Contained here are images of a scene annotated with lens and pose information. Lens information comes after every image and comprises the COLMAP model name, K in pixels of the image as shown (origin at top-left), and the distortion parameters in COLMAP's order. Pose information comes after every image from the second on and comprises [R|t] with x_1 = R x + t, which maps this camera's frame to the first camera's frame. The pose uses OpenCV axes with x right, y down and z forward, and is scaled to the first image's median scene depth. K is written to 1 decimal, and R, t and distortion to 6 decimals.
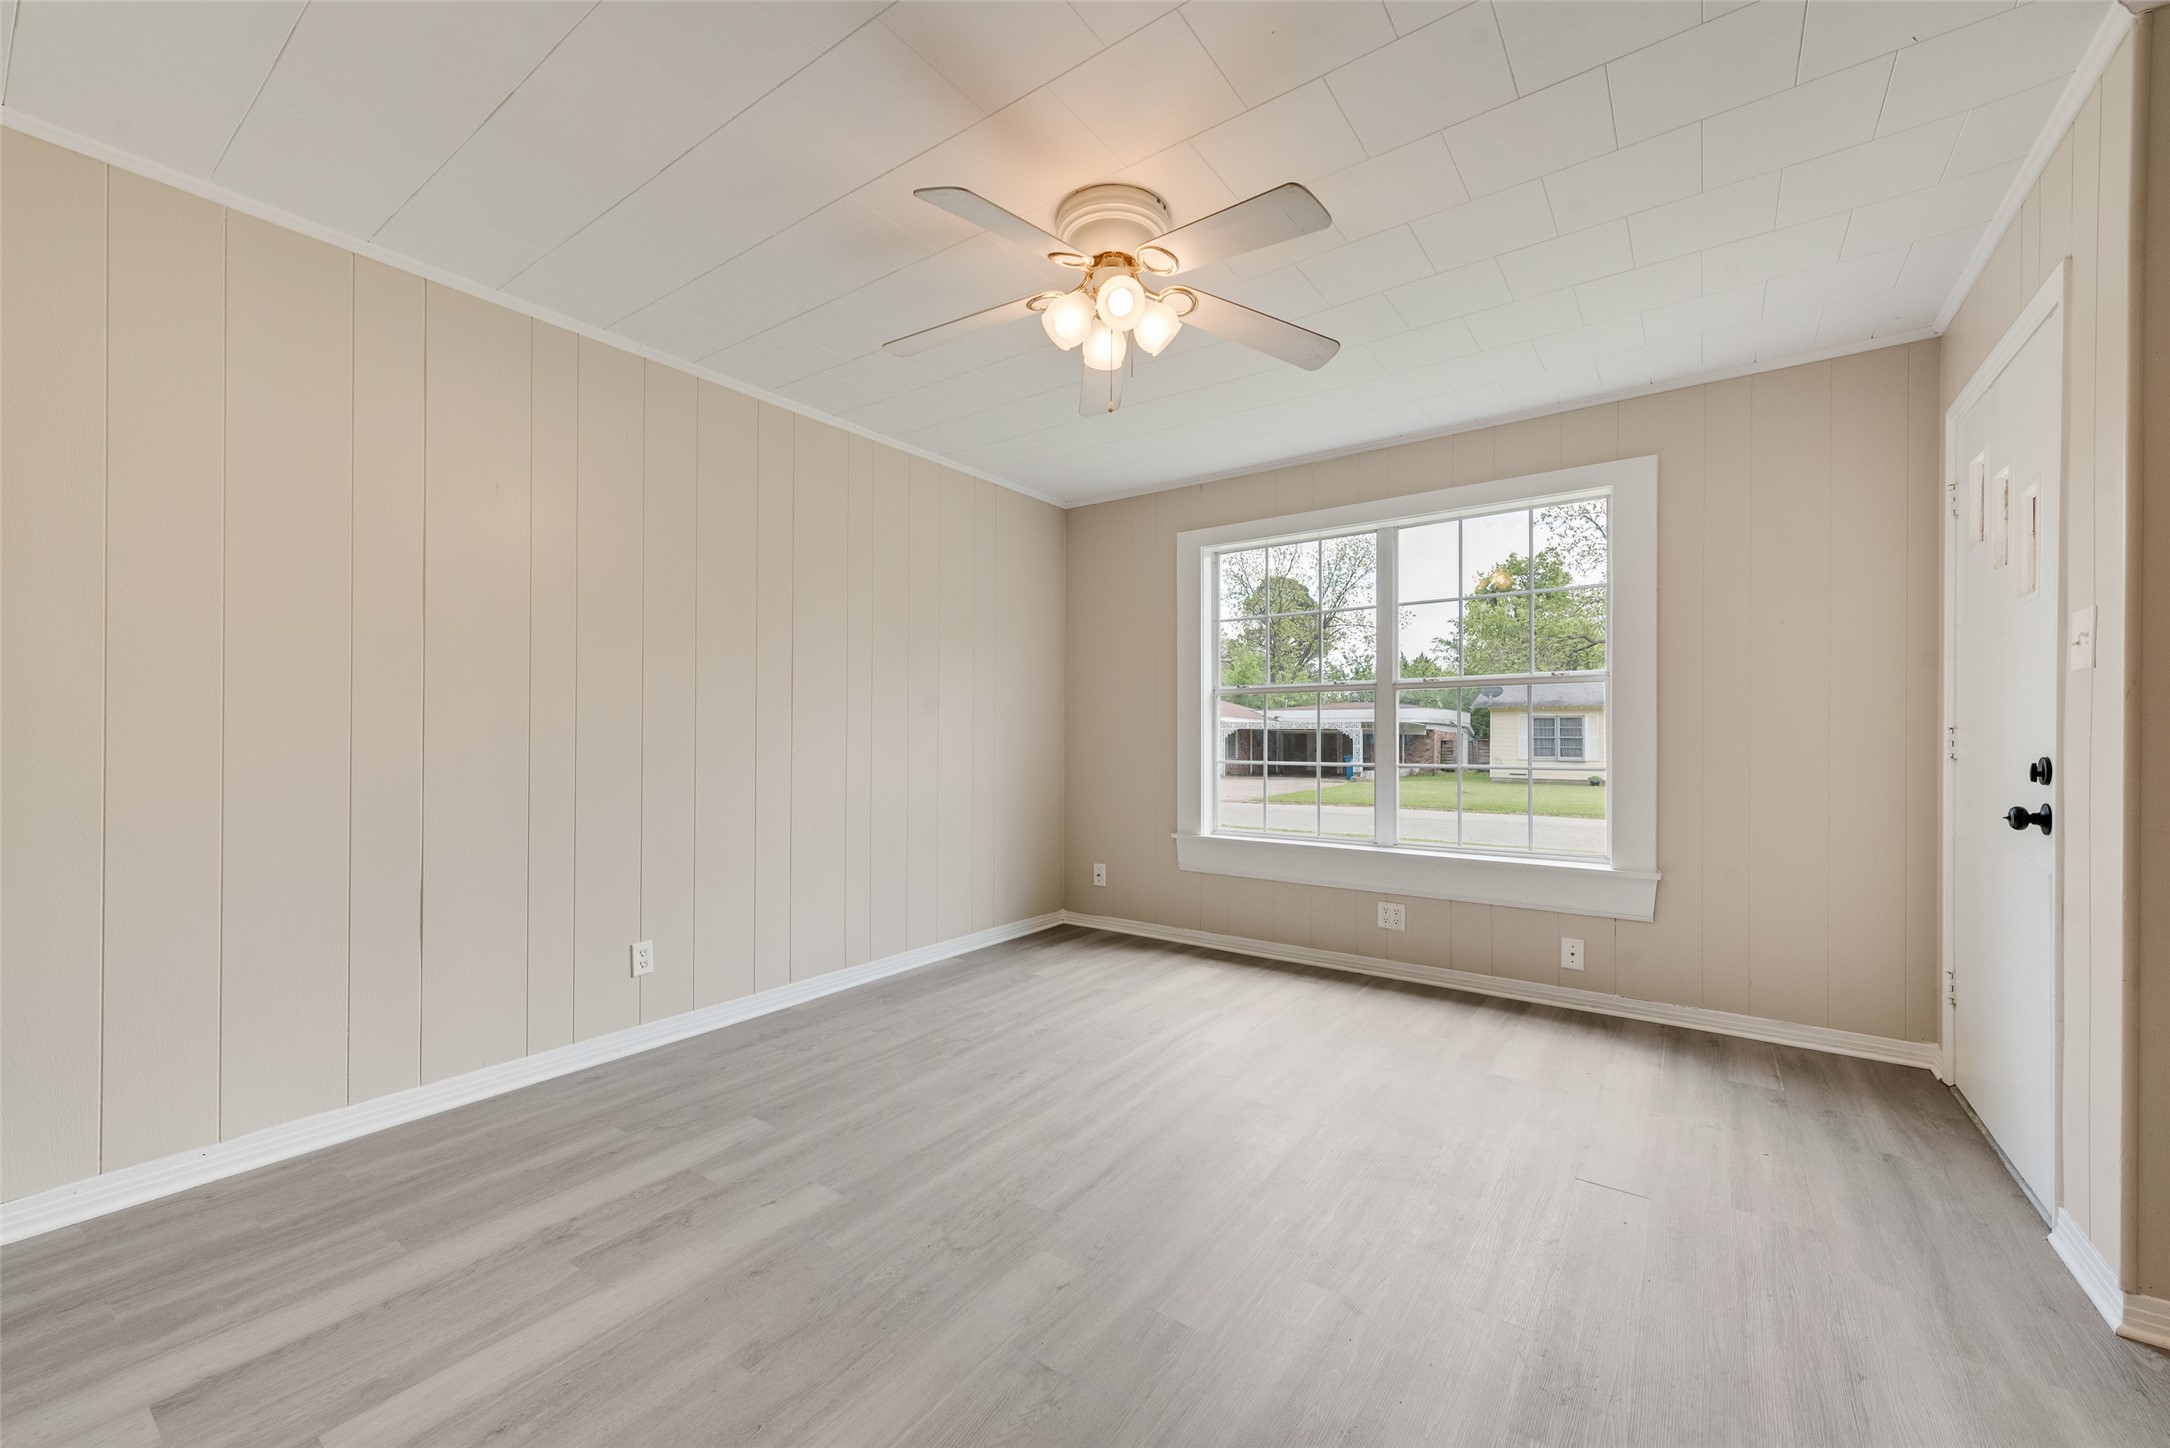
lens RADIAL K [[854.7, 0, 1086.6], [0, 854.7, 738.3], [0, 0, 1]] dist [0.021753, -0.000183]
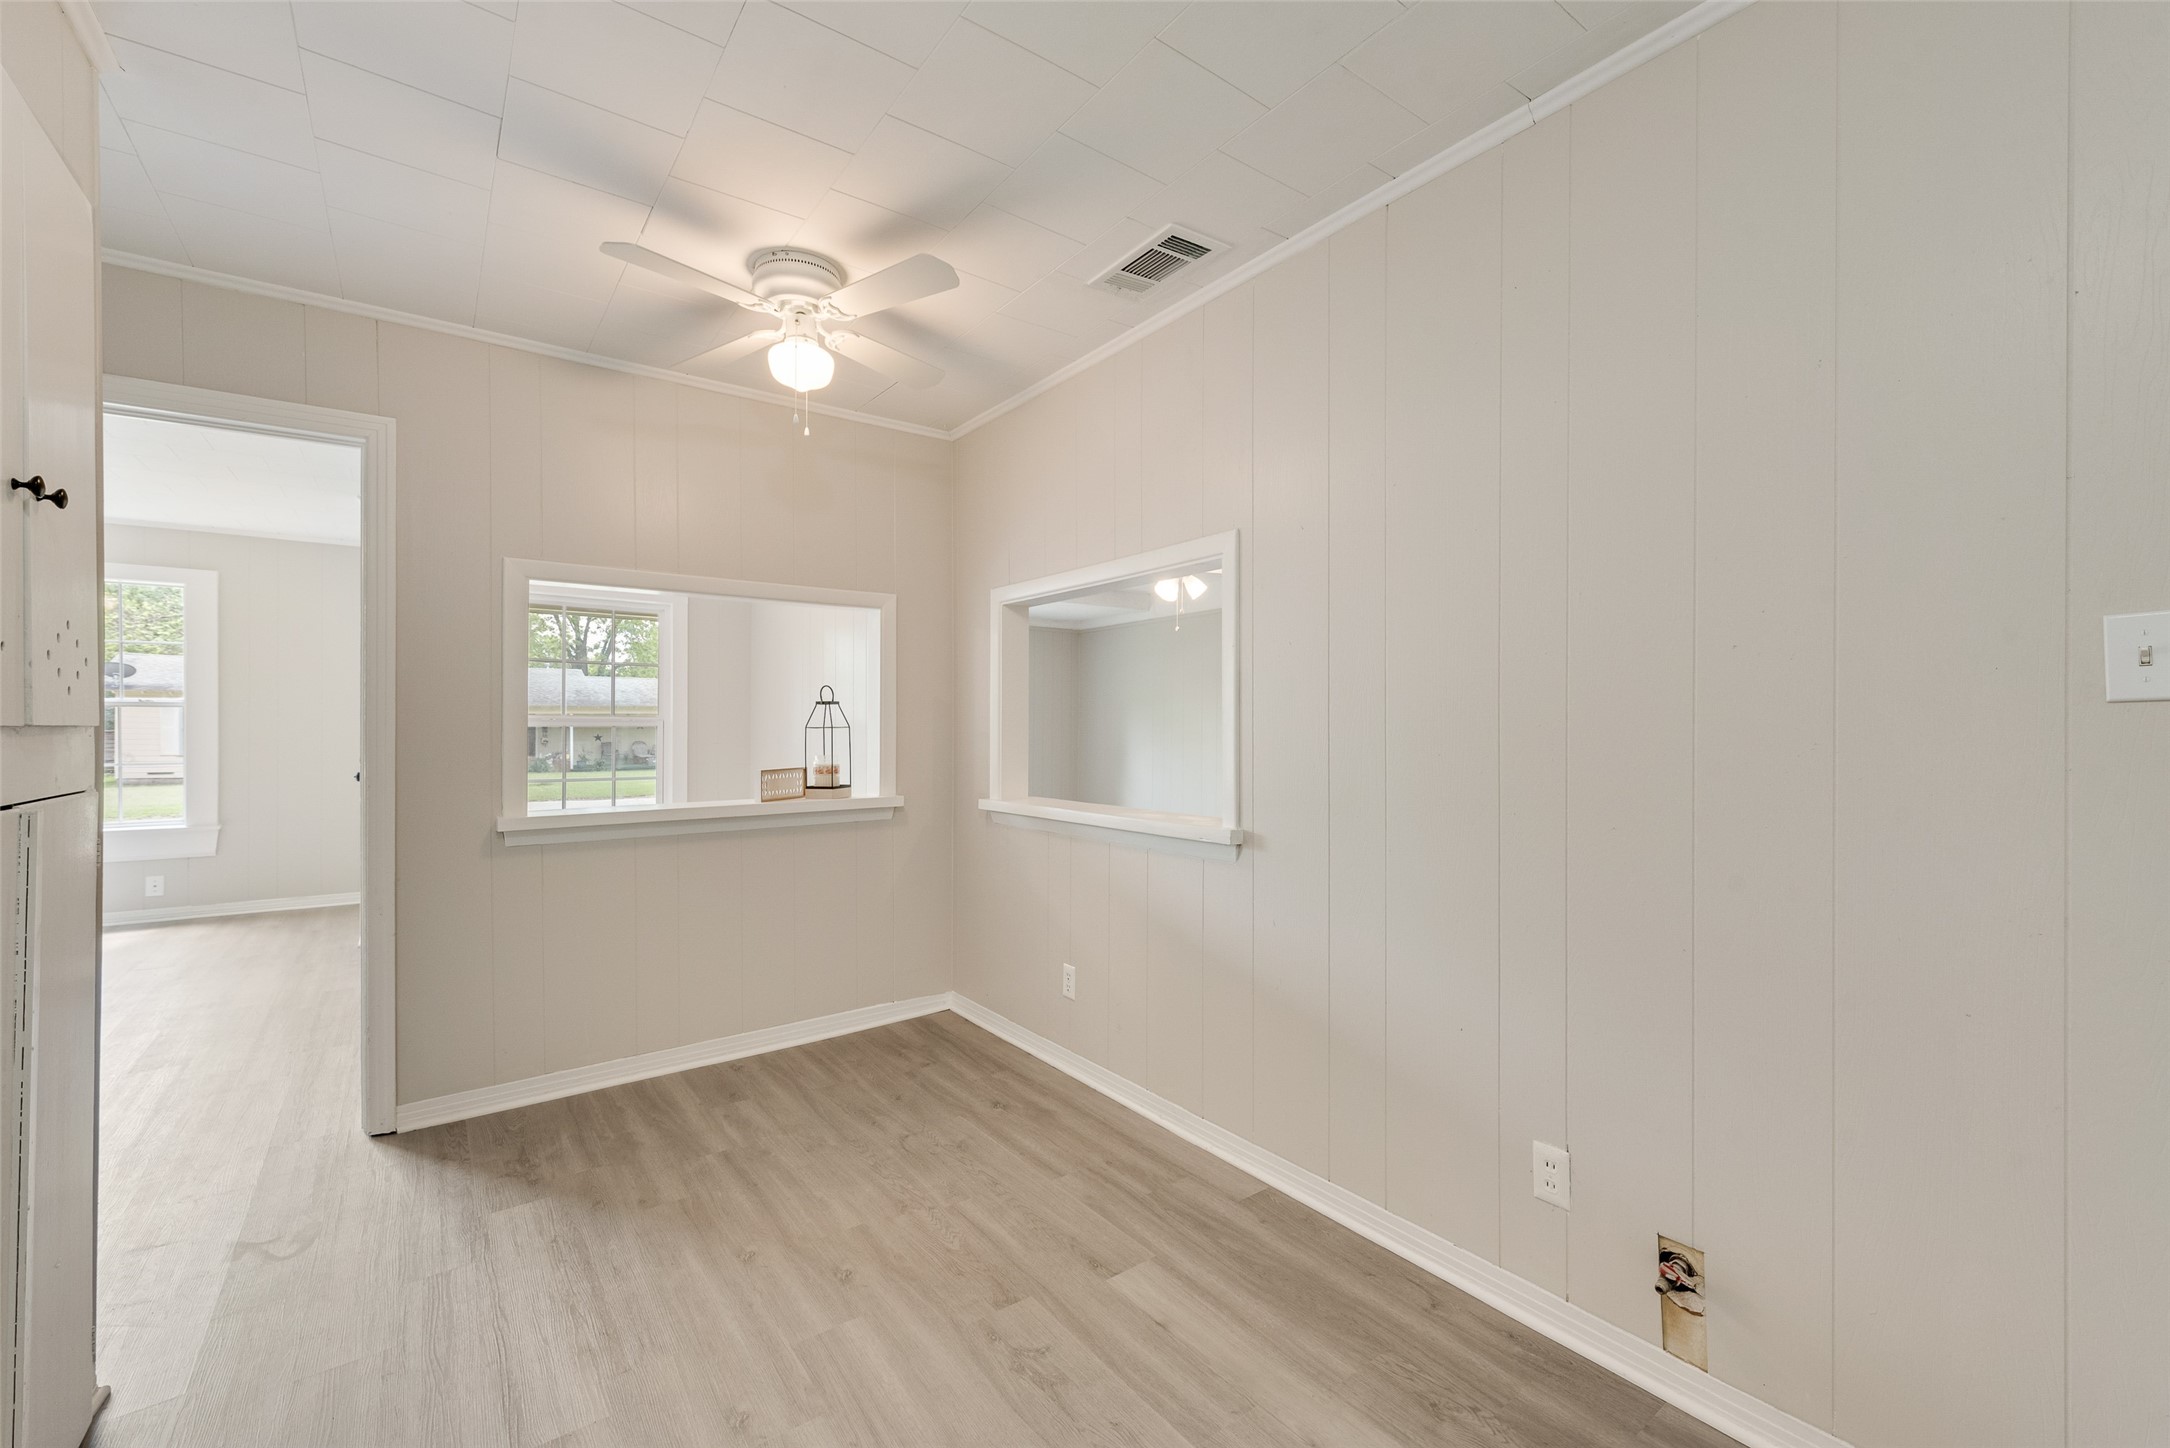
lens RADIAL K [[877.8, 0, 1085.0], [0, 877.8, 724.0], [0, 0, 1]] dist [-0.001408, -0.000178]
pose [[0.294703, 0.001852, 0.955587, -0.428484], [0.000528, 0.999998, -0.002101, -0.031026], [-0.955589, 0.001124, 0.294701, -1.022005]]
